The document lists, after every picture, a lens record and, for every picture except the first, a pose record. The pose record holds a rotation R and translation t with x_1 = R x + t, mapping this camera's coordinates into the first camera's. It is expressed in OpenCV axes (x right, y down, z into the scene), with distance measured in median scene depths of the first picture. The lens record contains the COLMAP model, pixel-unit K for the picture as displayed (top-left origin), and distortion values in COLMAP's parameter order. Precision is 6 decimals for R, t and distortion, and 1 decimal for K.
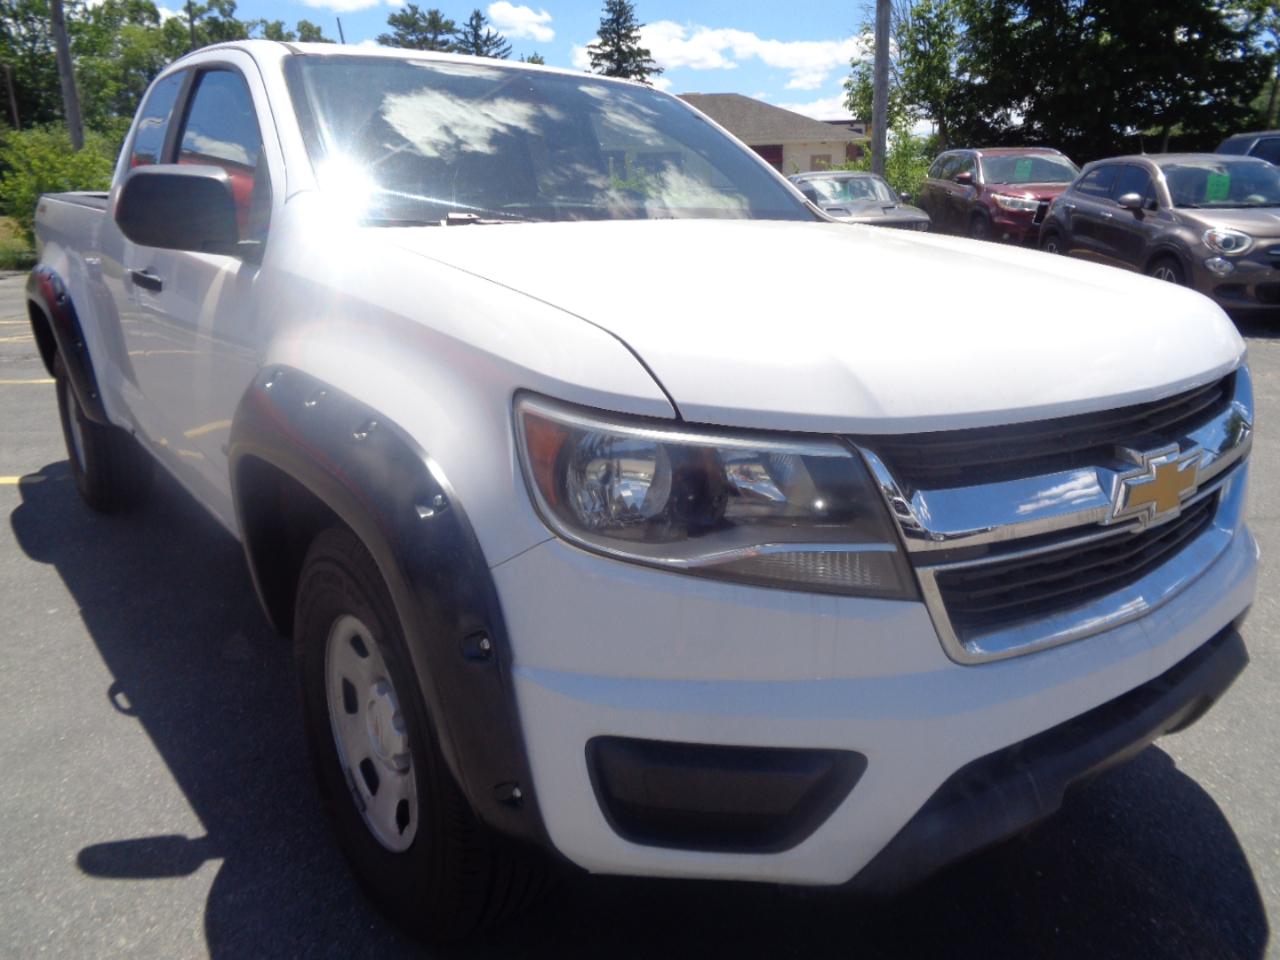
lens RADIAL K [[955.6, 0, 640.0], [0, 955.6, 480.0], [0, 0, 1]] dist [-0.001322, -0.003878]
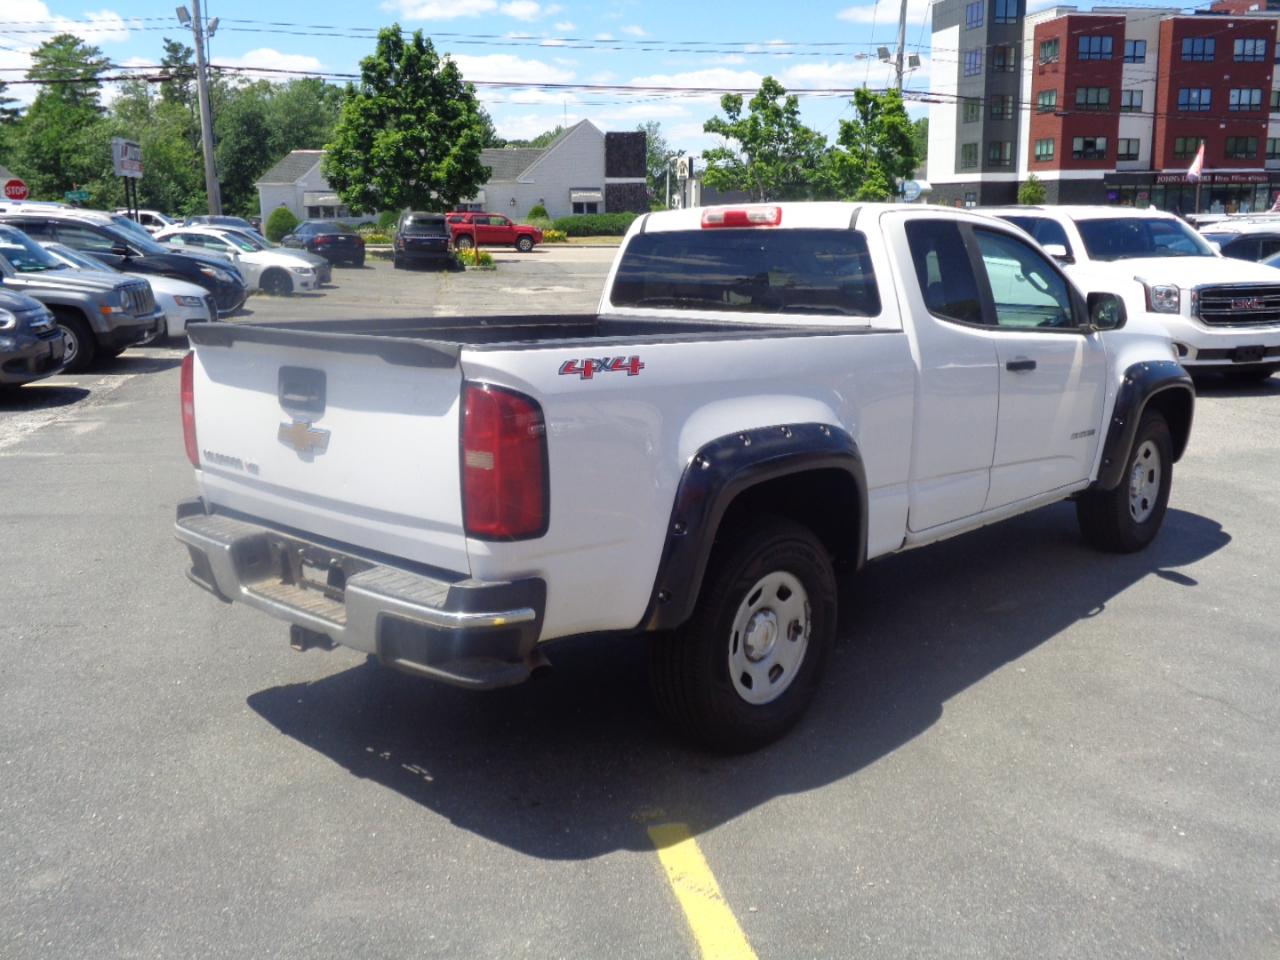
lens RADIAL K [[1170.0, 0, 641.0], [0, 1170.0, 476.2], [0, 0, 1]] dist [-0.024576, 0.009085]
pose [[-0.166522, -0.189966, 0.967566, -0.418958], [0.271172, 0.934607, 0.230165, -0.119052], [-0.948017, 0.300704, -0.104119, 0.343296]]
